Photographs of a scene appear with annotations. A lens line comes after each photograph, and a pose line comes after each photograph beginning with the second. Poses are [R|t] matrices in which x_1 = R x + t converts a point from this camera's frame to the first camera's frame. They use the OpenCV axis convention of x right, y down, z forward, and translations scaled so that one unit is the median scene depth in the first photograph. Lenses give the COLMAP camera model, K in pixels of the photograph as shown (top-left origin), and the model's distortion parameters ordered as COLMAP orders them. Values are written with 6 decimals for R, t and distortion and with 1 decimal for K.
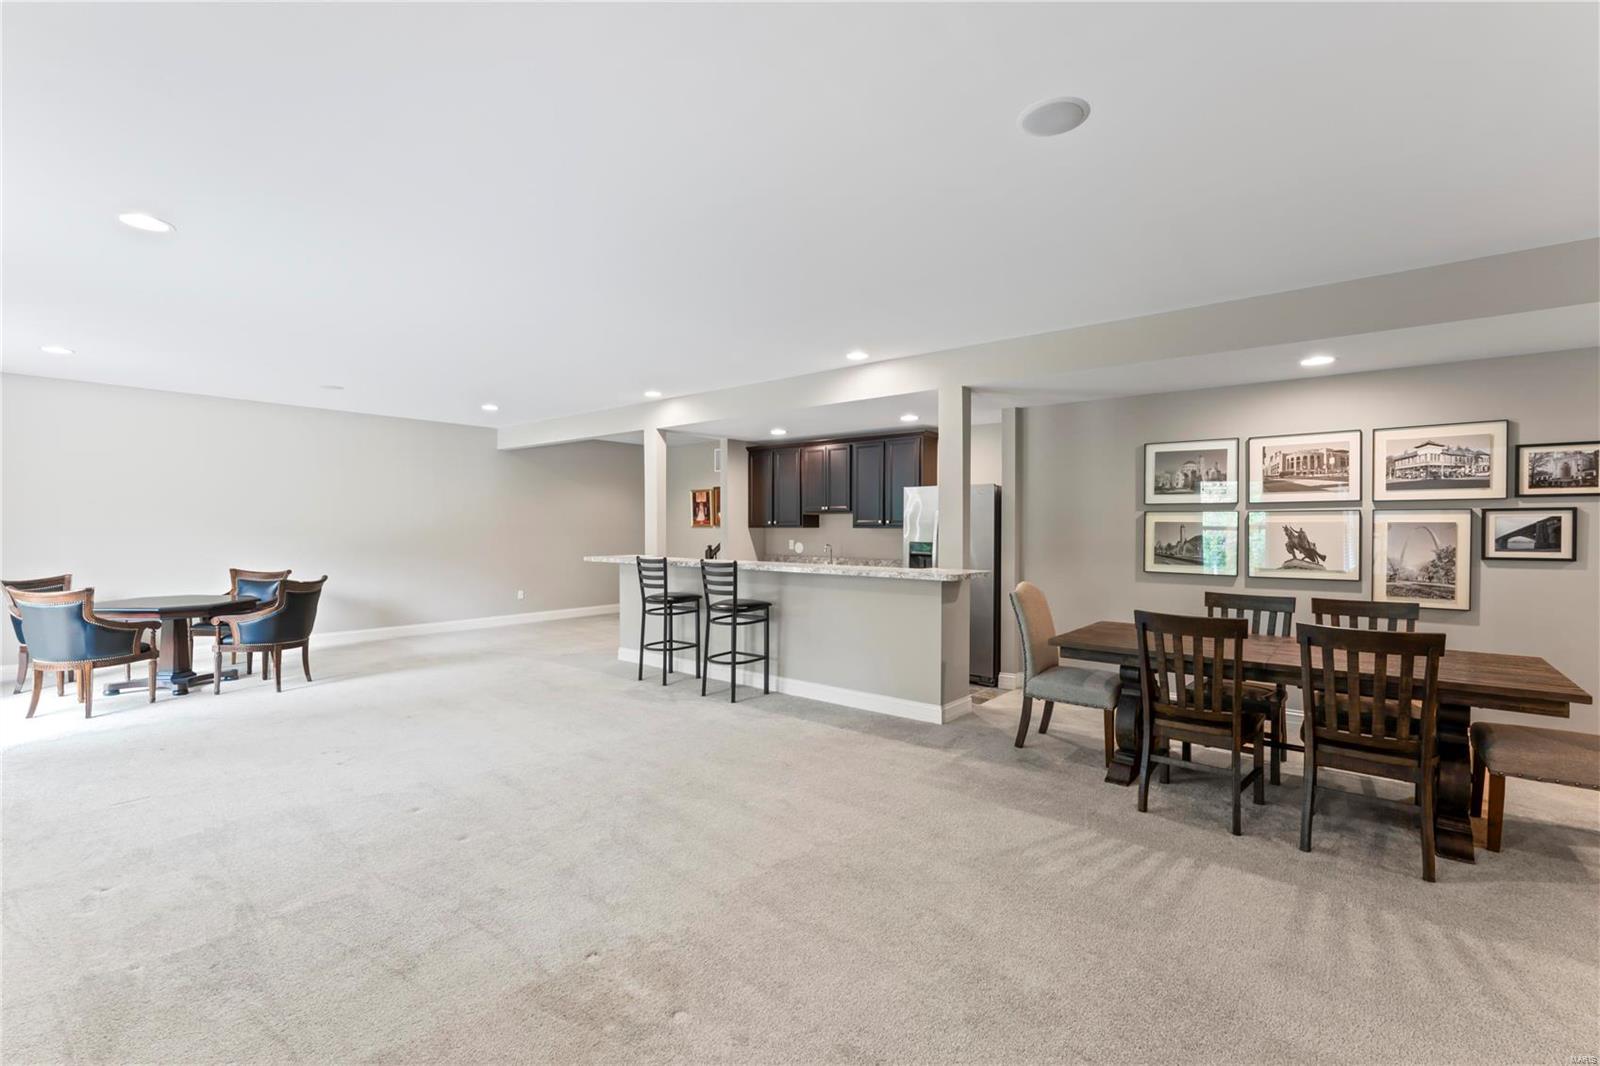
lens RADIAL K [[701.7, 0, 801.7], [0, 701.7, 528.2], [0, 0, 1]] dist [-0.000882, -0.000503]
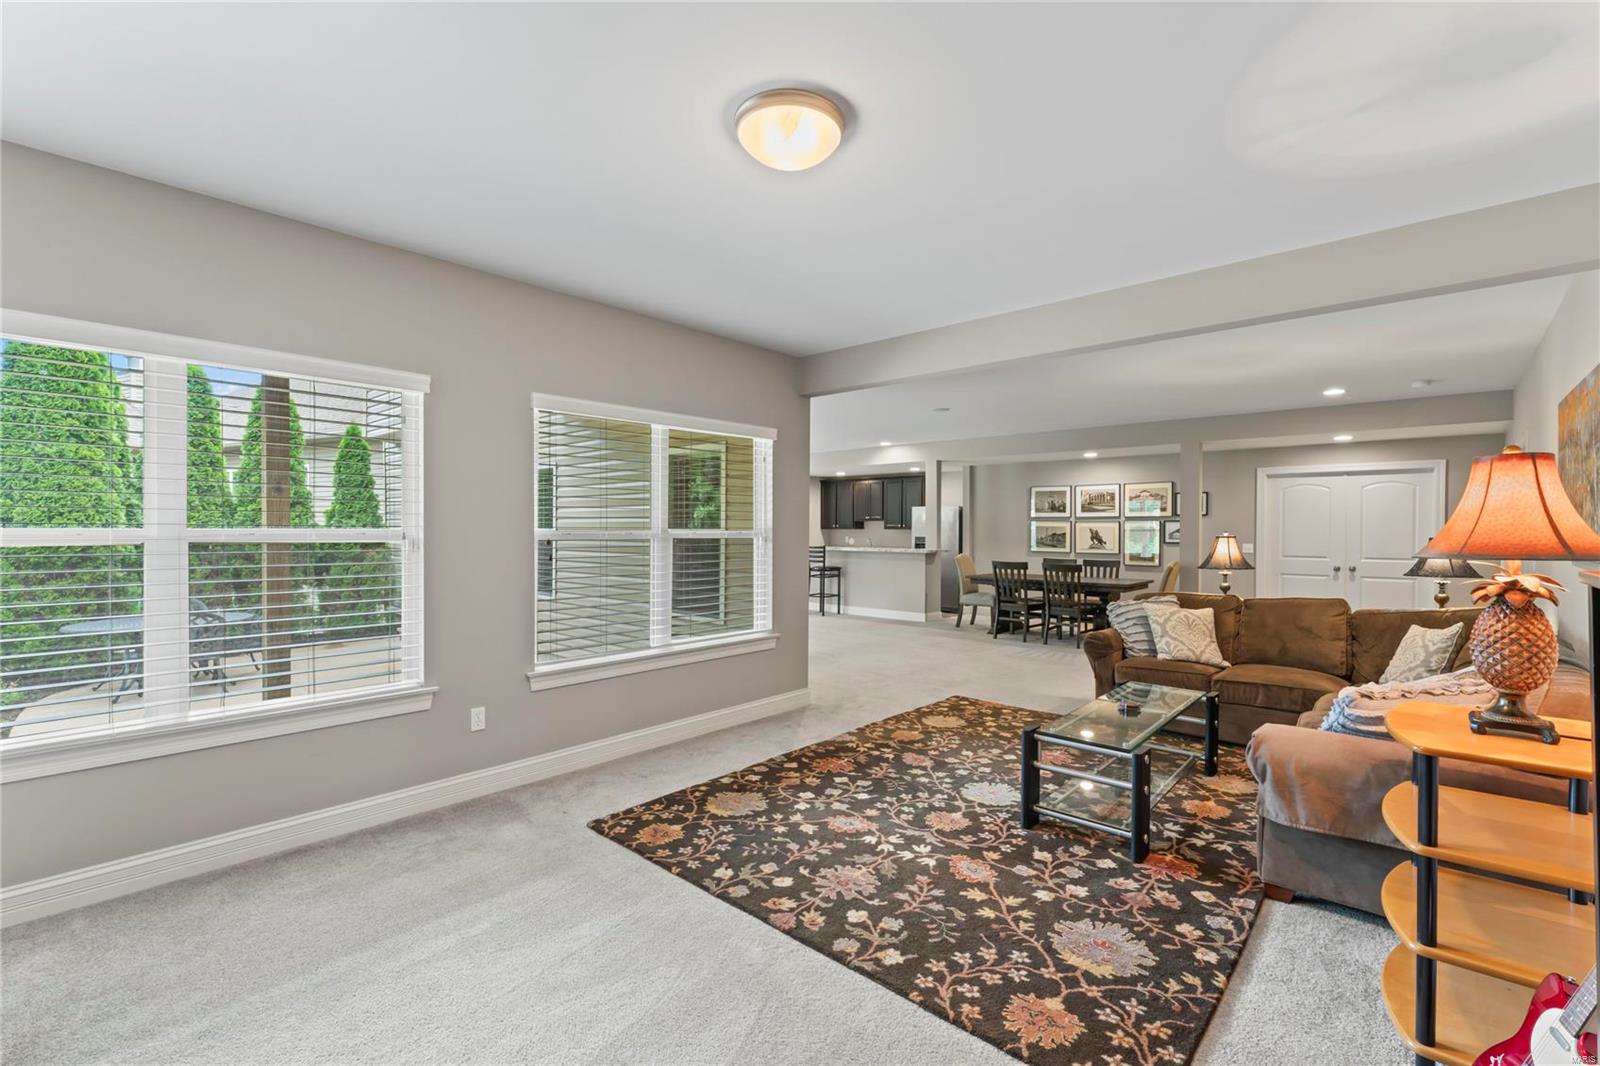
lens RADIAL K [[709.4, 0, 802.7], [0, 709.4, 503.0], [0, 0, 1]] dist [0.000378, -0.000479]
pose [[0.998811, -0.000505, -0.048745, -0.055383], [-0.001365, 0.999264, -0.038336, 0.003229], [0.048729, 0.038357, 0.998075, -0.991861]]
